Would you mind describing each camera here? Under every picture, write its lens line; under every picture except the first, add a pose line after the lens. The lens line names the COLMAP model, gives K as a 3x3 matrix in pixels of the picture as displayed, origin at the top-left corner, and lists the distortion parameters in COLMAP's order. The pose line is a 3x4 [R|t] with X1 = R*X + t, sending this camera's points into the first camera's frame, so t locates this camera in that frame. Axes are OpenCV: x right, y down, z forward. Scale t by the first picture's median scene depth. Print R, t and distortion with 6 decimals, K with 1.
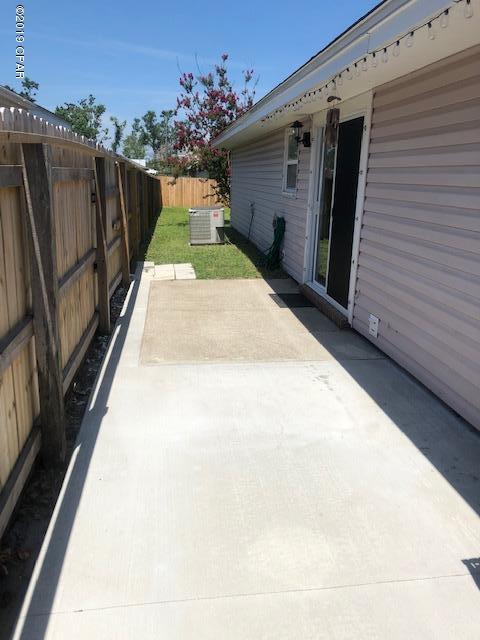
lens RADIAL K [[529.3, 0, 243.8], [0, 529.3, 316.4], [0, 0, 1]] dist [0.037657, -0.055907]
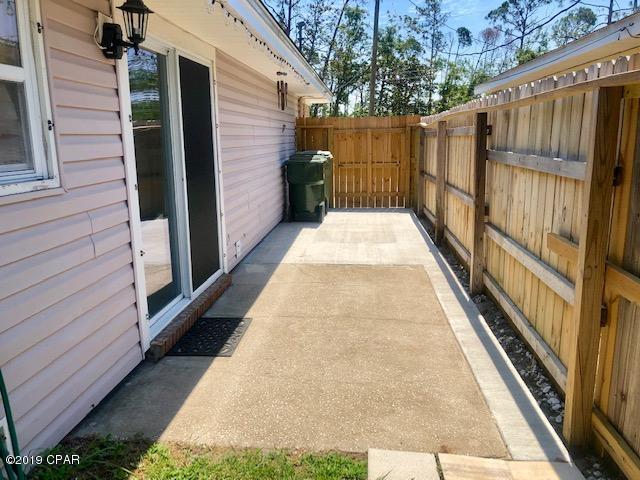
lens RADIAL K [[529.3, 0, 316.1], [0, 529.3, 238.0], [0, 0, 1]] dist [0.037657, -0.055907]
pose [[-0.974924, -0.052694, 0.216208, -0.185346], [0.046235, 0.902397, 0.428417, -0.487772], [-0.217680, 0.427671, -0.877333, 1.884665]]
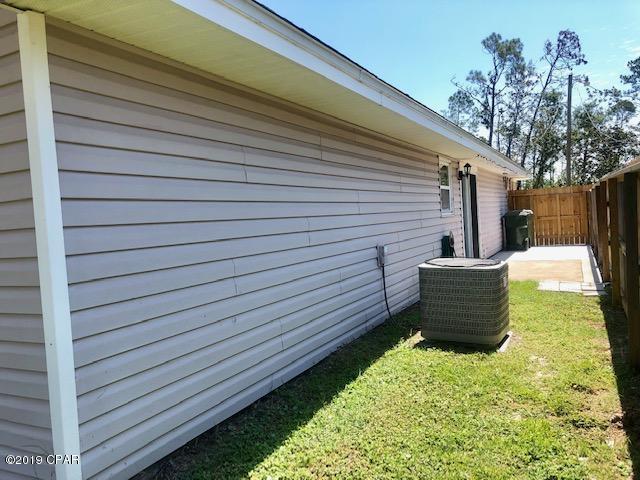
lens RADIAL K [[529.3, 0, 320.4], [0, 529.3, 236.7], [0, 0, 1]] dist [0.037657, -0.055907]
pose [[-0.834420, 0.006825, 0.551086, -0.498022], [0.177738, 0.949830, 0.257357, -0.826935], [-0.521682, 0.312693, -0.793770, 3.261270]]
